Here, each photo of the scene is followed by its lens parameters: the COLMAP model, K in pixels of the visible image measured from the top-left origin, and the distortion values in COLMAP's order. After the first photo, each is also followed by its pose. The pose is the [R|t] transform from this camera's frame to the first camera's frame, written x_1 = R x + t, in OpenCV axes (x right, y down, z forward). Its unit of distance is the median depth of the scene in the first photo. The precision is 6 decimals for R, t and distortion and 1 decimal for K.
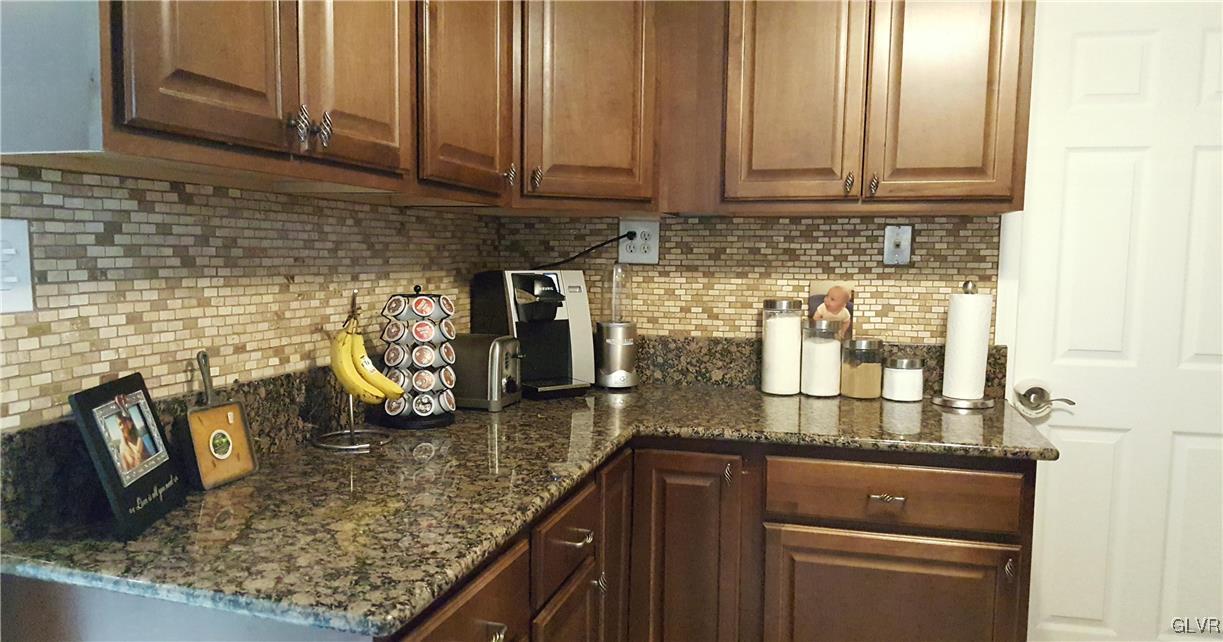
lens RADIAL K [[851.8, 0, 610.5], [0, 851.8, 330.2], [0, 0, 1]] dist [-0.007840, -0.005856]
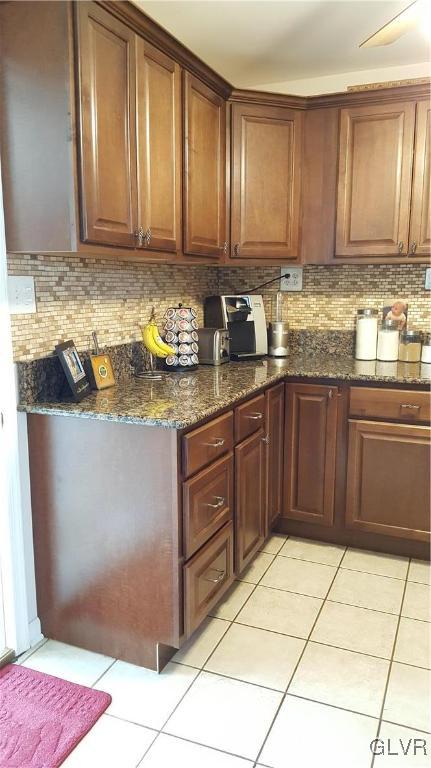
lens RADIAL K [[568.8, 0, 215.5], [0, 568.8, 384.0], [0, 0, 1]] dist [0.111426, -0.217381]
pose [[0.991895, 0.009434, -0.126709, 0.033974], [0.001271, 0.996453, 0.084143, 0.024213], [0.127053, -0.083622, 0.988365, -0.349536]]
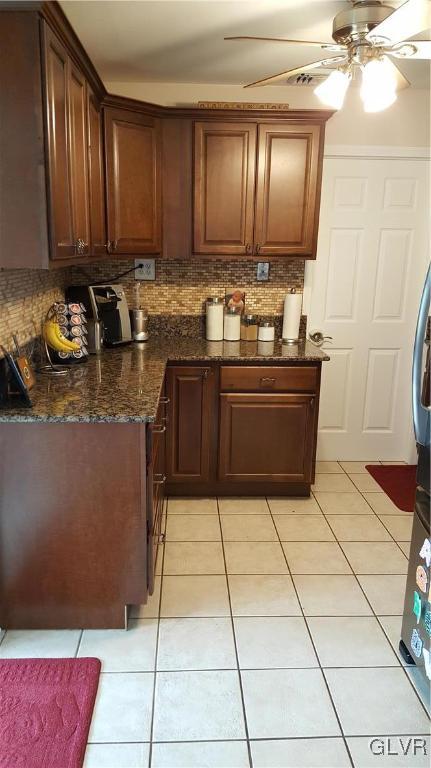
lens RADIAL K [[562.9, 0, 216.4], [0, 562.9, 388.5], [0, 0, 1]] dist [0.150331, -0.312426]
pose [[0.949002, -0.071772, 0.306992, -0.296749], [0.020446, 0.985703, 0.167244, -0.054236], [-0.314606, -0.152438, 0.936902, -0.468834]]
